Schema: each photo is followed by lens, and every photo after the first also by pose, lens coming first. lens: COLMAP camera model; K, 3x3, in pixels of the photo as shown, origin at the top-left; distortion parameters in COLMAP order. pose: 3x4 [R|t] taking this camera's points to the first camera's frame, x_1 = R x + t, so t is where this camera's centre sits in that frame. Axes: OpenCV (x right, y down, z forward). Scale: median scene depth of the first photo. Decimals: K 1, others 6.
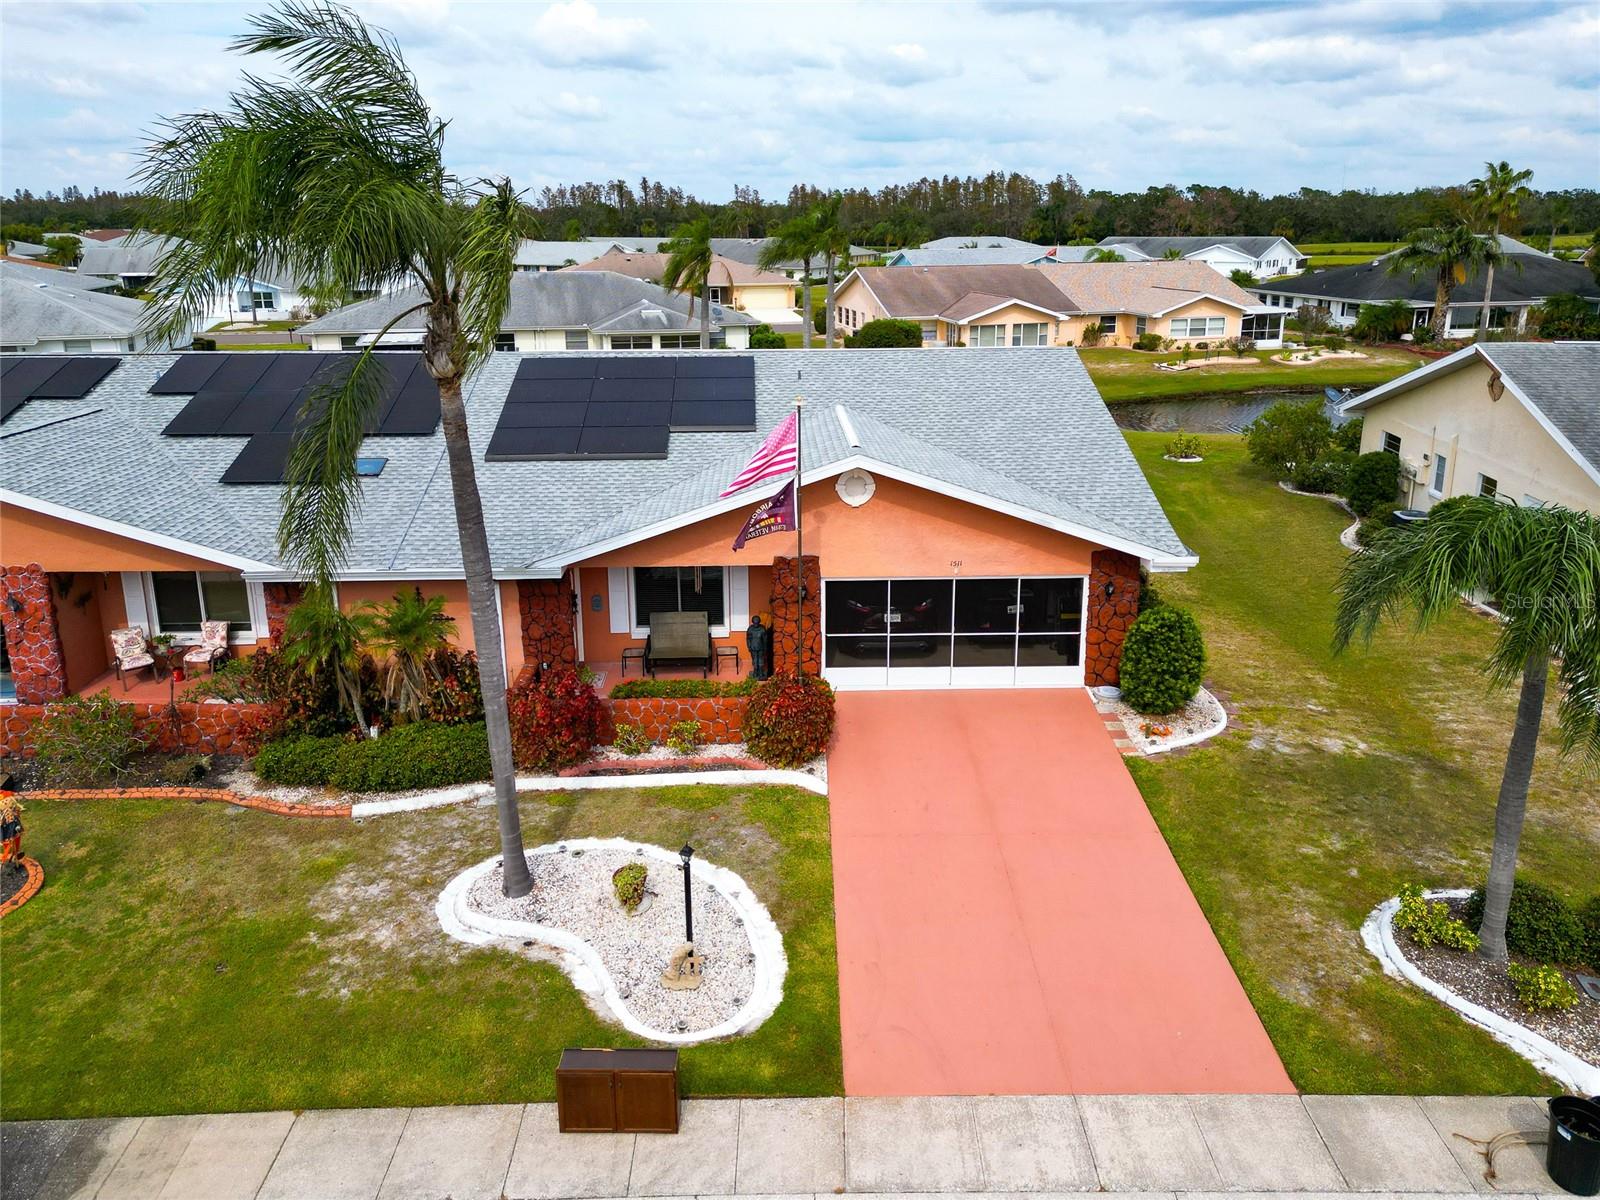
lens RADIAL K [[1137.9, 0, 800.0], [0, 1137.9, 600.0], [0, 0, 1]] dist [0.061842, -0.050187]
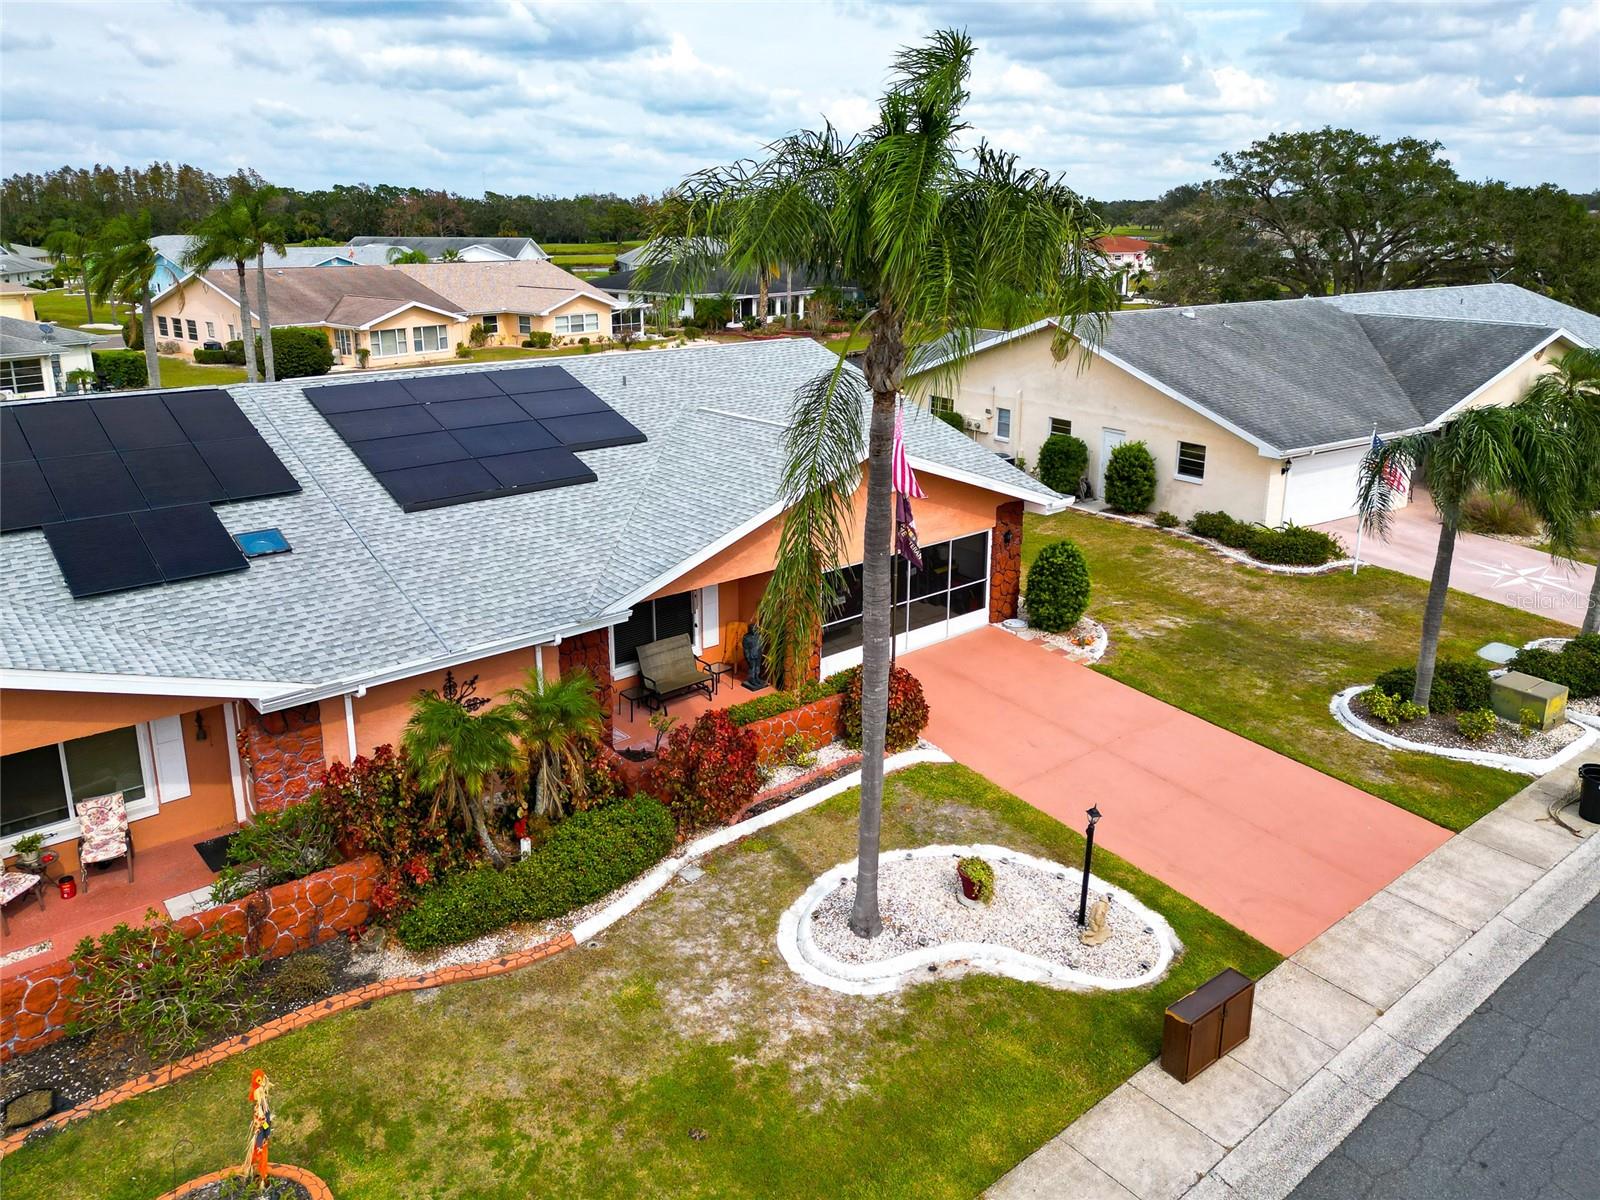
lens RADIAL K [[1140.3, 0, 803.9], [0, 1140.3, 584.0], [0, 0, 1]] dist [0.065067, -0.057479]
pose [[0.778858, -0.186989, 0.598678, -0.601670], [0.195100, 0.979399, 0.052083, -0.063456], [-0.596084, 0.076237, 0.799294, 0.192614]]
